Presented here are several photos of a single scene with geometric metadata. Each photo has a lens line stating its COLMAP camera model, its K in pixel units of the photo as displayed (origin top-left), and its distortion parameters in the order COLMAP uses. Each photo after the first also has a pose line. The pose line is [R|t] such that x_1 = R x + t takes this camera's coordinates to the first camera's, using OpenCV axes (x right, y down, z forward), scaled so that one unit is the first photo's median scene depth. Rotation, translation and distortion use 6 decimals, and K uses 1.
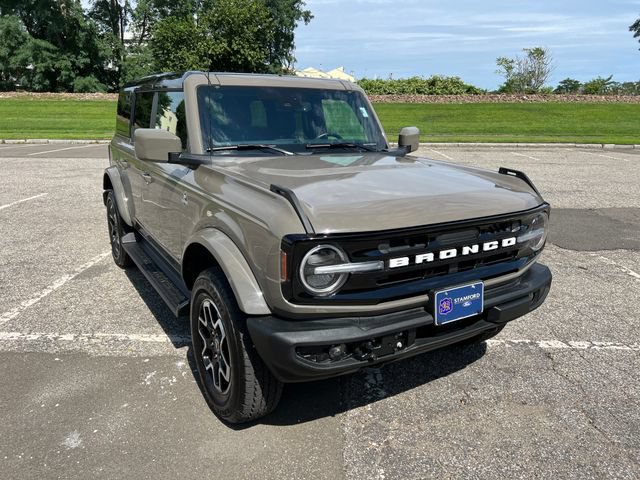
lens RADIAL K [[482.5, 0, 322.1], [0, 482.5, 242.7], [0, 0, 1]] dist [0.057832, -0.061308]
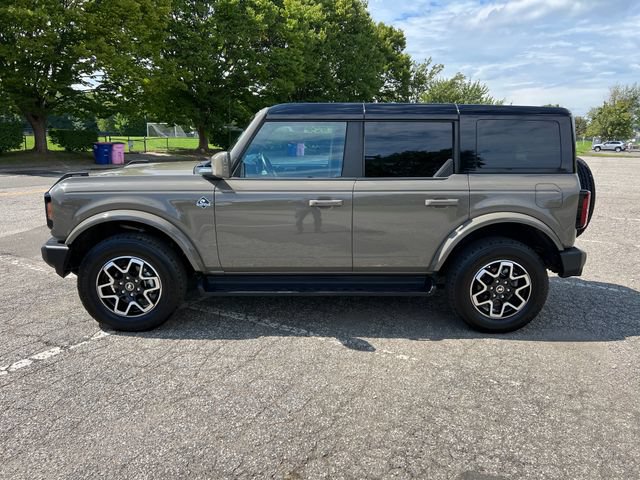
lens RADIAL K [[482.5, 0, 321.1], [0, 482.5, 240.6], [0, 0, 1]] dist [0.057832, -0.061308]
pose [[-0.489588, 0.173094, -0.854601, 1.134173], [-0.252534, 0.909946, 0.328977, -0.542603], [0.834584, 0.376879, -0.401786, 1.988512]]
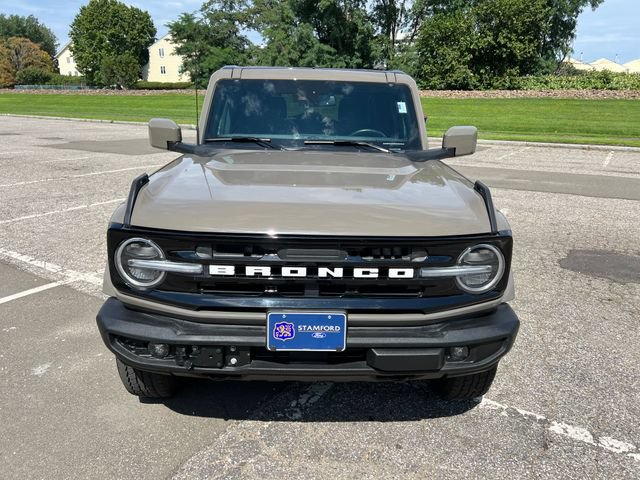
lens RADIAL K [[482.5, 0, 323.6], [0, 482.5, 242.6], [0, 0, 1]] dist [0.057832, -0.061308]
pose [[0.865299, 0.147679, -0.479008, 0.506107], [-0.144694, 0.988525, 0.043382, -0.051931], [0.479918, 0.031771, 0.876738, 0.196253]]
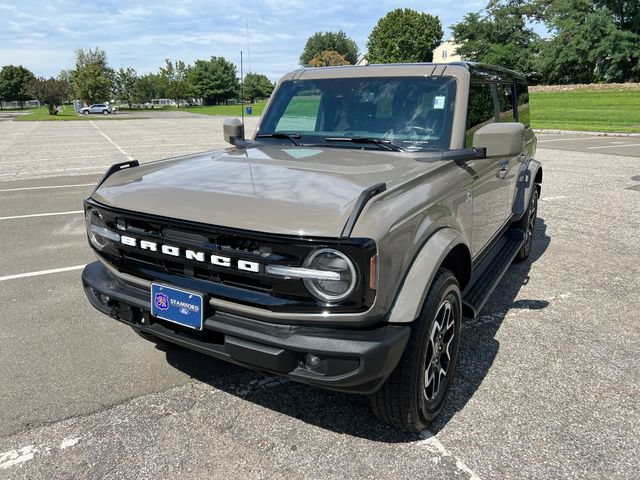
lens RADIAL K [[482.5, 0, 323.6], [0, 482.5, 235.8], [0, 0, 1]] dist [0.057832, -0.061308]
pose [[0.475296, 0.227169, -0.849993, 0.871133], [-0.224146, 0.965479, 0.132696, -0.143694], [0.850795, 0.127452, 0.509807, 0.545703]]
